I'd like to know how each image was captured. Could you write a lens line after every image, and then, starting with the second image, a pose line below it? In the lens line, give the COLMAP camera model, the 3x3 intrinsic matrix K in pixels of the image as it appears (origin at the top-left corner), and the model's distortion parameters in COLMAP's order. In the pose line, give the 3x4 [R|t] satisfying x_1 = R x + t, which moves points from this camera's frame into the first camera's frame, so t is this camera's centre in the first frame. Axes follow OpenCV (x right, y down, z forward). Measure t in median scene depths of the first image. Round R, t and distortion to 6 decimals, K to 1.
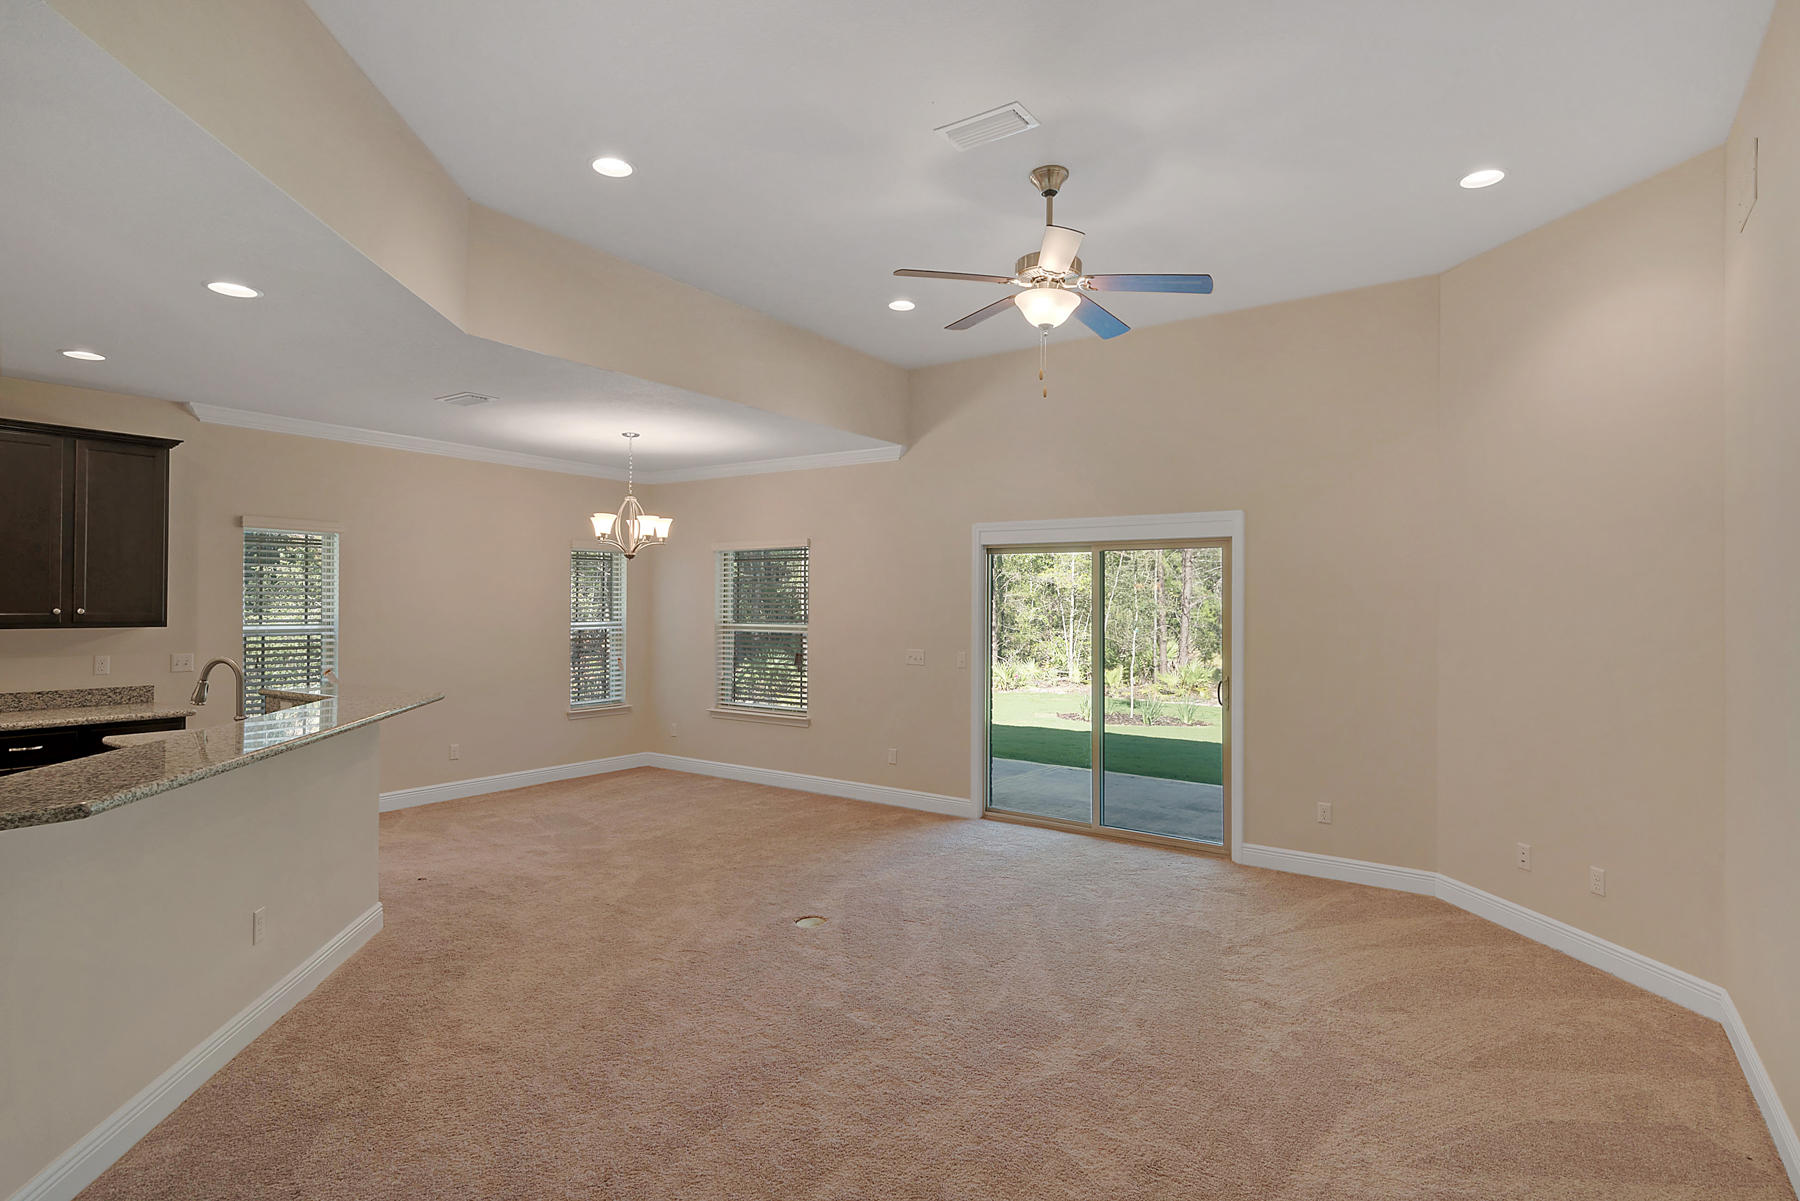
lens RADIAL K [[927.9, 0, 870.1], [0, 927.9, 597.7], [0, 0, 1]] dist [0.040061, -0.015065]
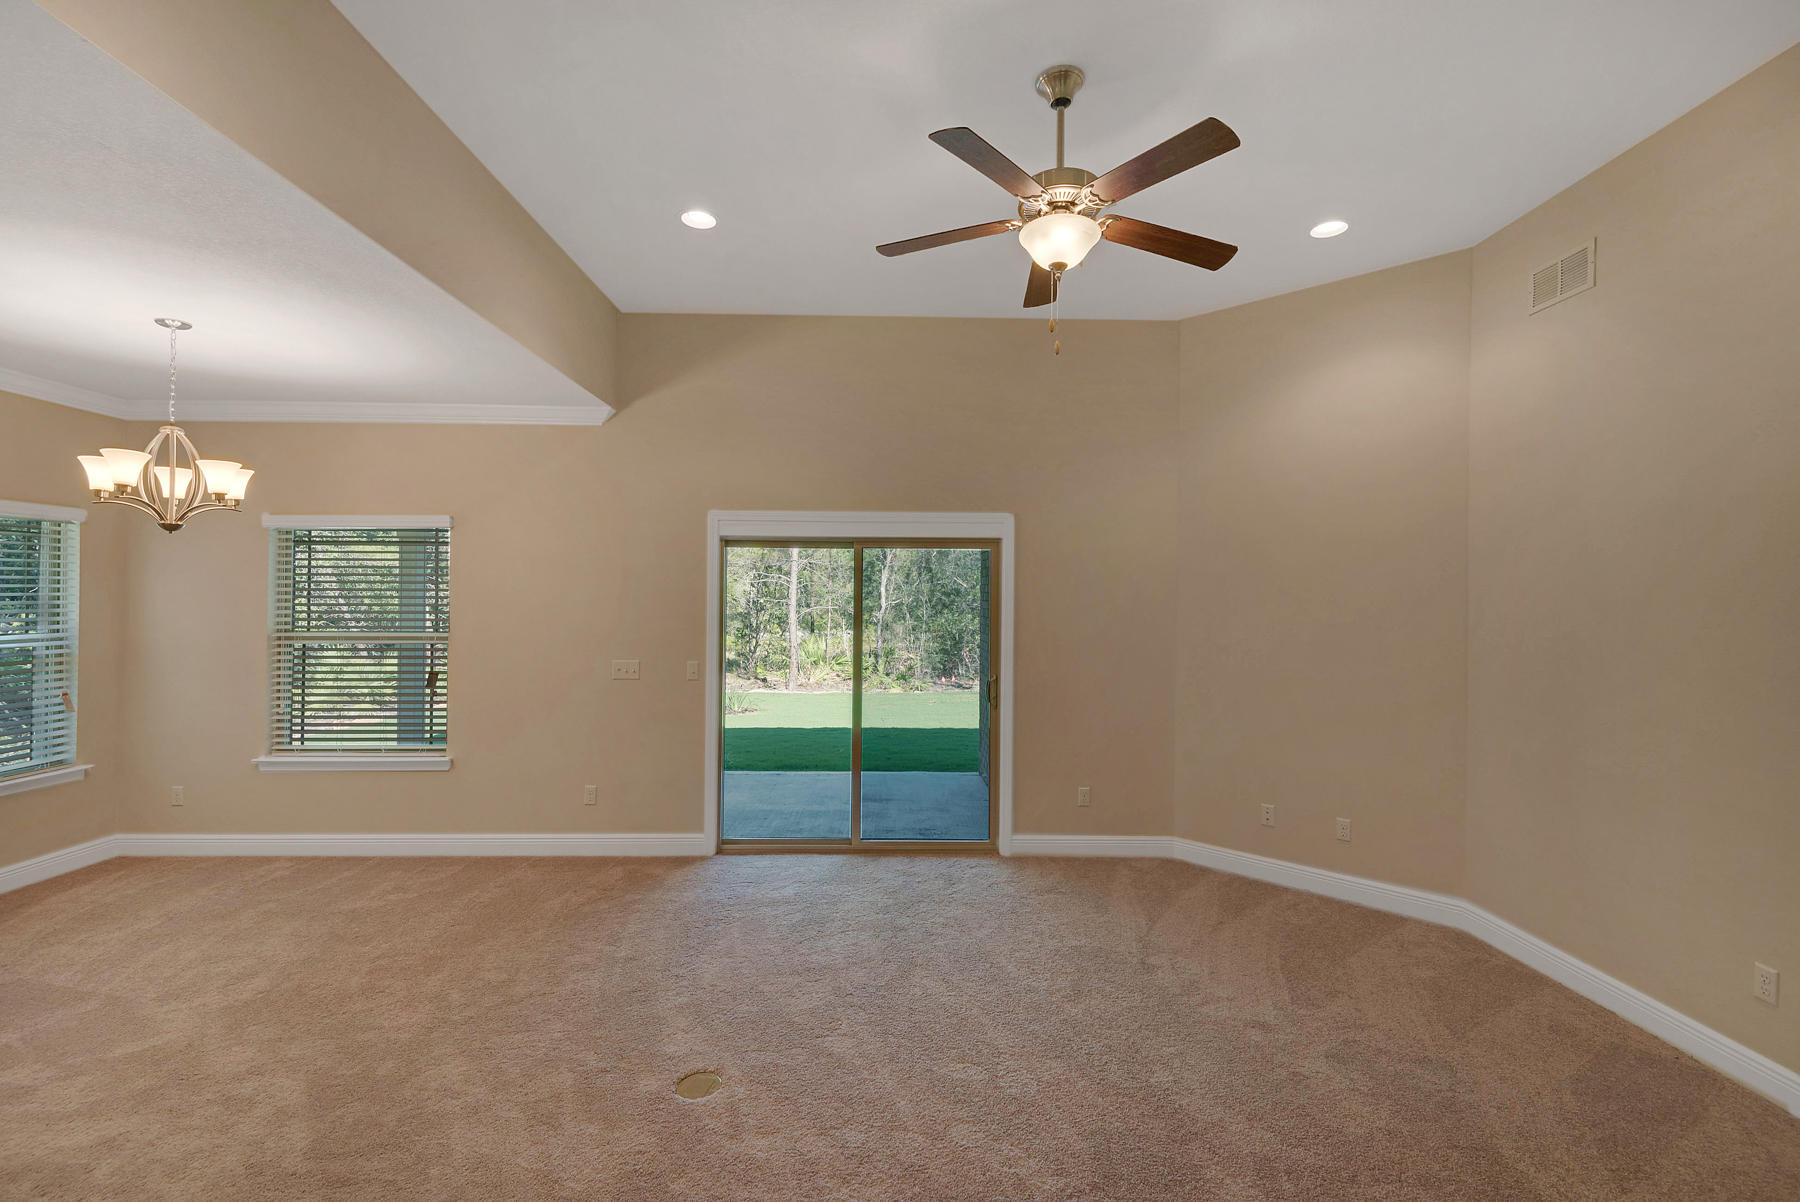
lens RADIAL K [[819.0, 0, 900.0], [0, 819.0, 601.0], [0, 0, 1]] dist [0.019901, -0.011608]
pose [[0.798478, -0.001907, 0.602021, -0.238272], [-0.004144, 0.999954, 0.008663, -0.004560], [-0.602010, -0.009412, 0.798433, 0.346930]]
